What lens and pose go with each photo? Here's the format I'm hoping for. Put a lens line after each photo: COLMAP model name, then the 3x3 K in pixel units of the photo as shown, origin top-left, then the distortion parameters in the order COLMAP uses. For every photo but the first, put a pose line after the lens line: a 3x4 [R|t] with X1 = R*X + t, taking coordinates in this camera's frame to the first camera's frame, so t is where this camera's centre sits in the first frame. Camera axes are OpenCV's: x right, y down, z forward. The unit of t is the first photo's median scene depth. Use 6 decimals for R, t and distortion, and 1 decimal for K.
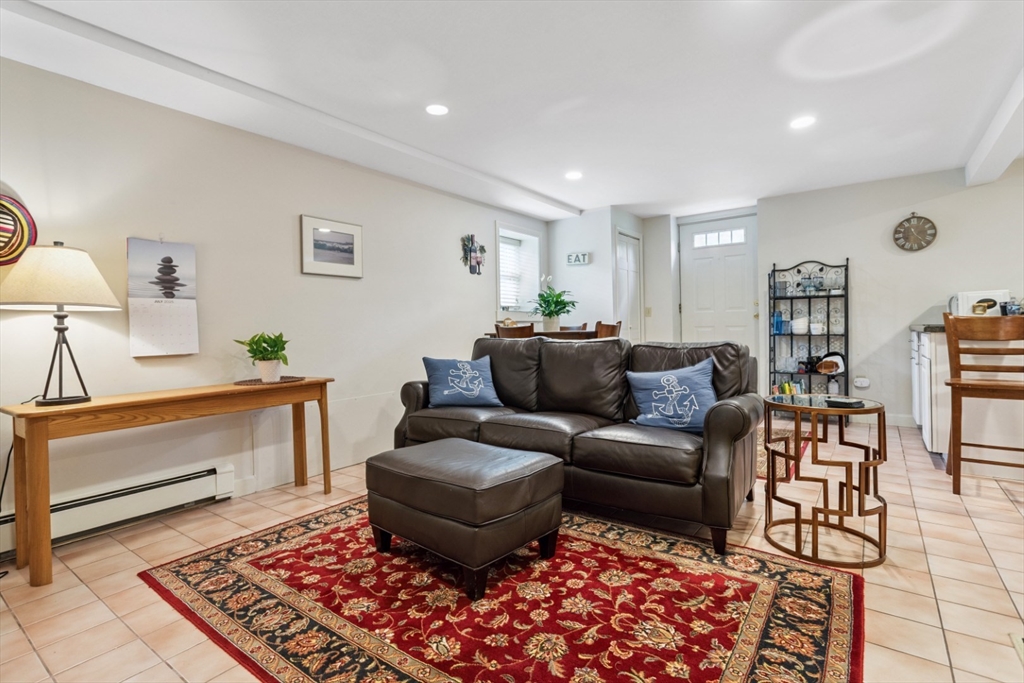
lens RADIAL K [[485.6, 0, 516.9], [0, 485.6, 337.8], [0, 0, 1]] dist [0.002843, 0.000546]
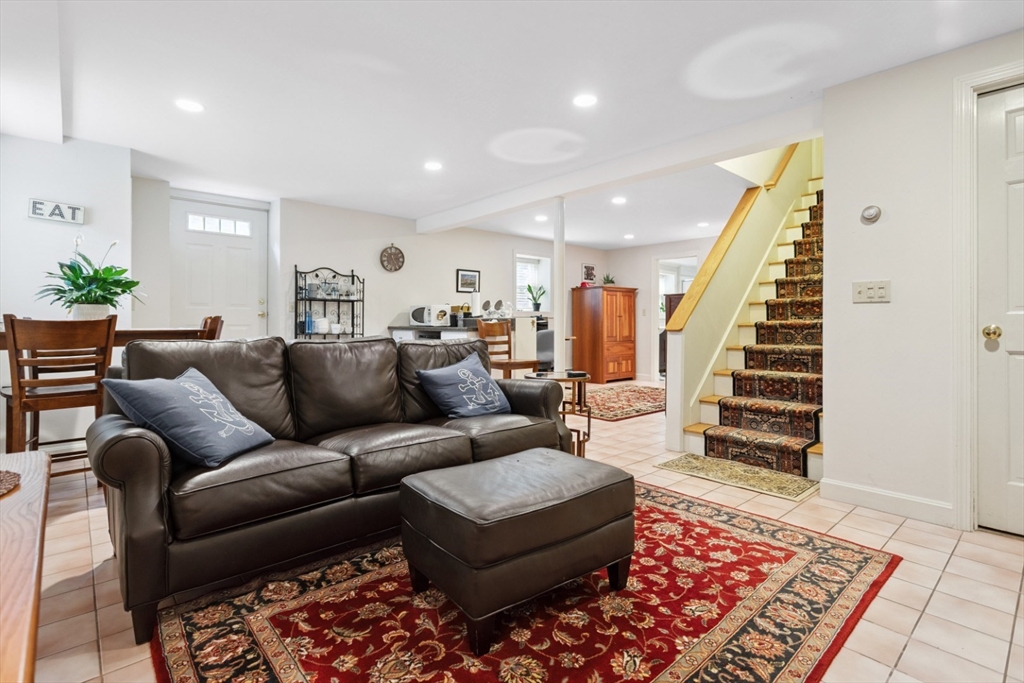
lens RADIAL K [[485.6, 0, 517.9], [0, 485.6, 331.5], [0, 0, 1]] dist [0.002843, 0.000546]
pose [[0.218843, 0.001437, 0.975759, -1.000669], [0.013426, 0.999900, -0.004484, -0.003101], [-0.975668, 0.014081, 0.218802, 0.860995]]
